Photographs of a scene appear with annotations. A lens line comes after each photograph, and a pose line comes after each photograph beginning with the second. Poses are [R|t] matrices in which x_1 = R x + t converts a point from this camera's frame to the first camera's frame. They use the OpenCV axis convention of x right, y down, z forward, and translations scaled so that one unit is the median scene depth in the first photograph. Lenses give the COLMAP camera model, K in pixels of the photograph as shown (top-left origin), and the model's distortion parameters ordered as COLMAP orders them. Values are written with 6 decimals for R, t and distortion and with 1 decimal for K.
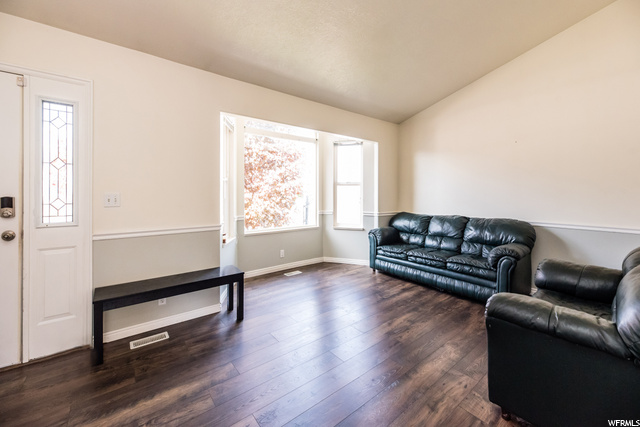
lens RADIAL K [[263.0, 0, 330.1], [0, 263.0, 196.4], [0, 0, 1]] dist [0.001350, -0.000033]
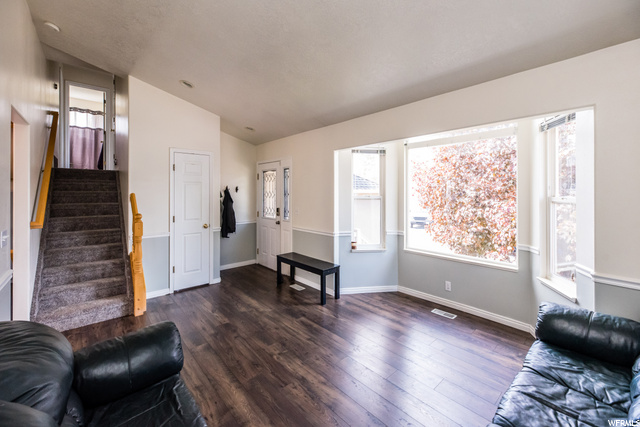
lens RADIAL K [[263.0, 0, 304.7], [0, 263.0, 195.4], [0, 0, 1]] dist [0.001350, -0.000033]
pose [[0.013576, 0.005864, -0.999891, 1.166806], [-0.006576, 0.999962, 0.005775, -0.122746], [0.999886, 0.006496, 0.013614, 1.027774]]
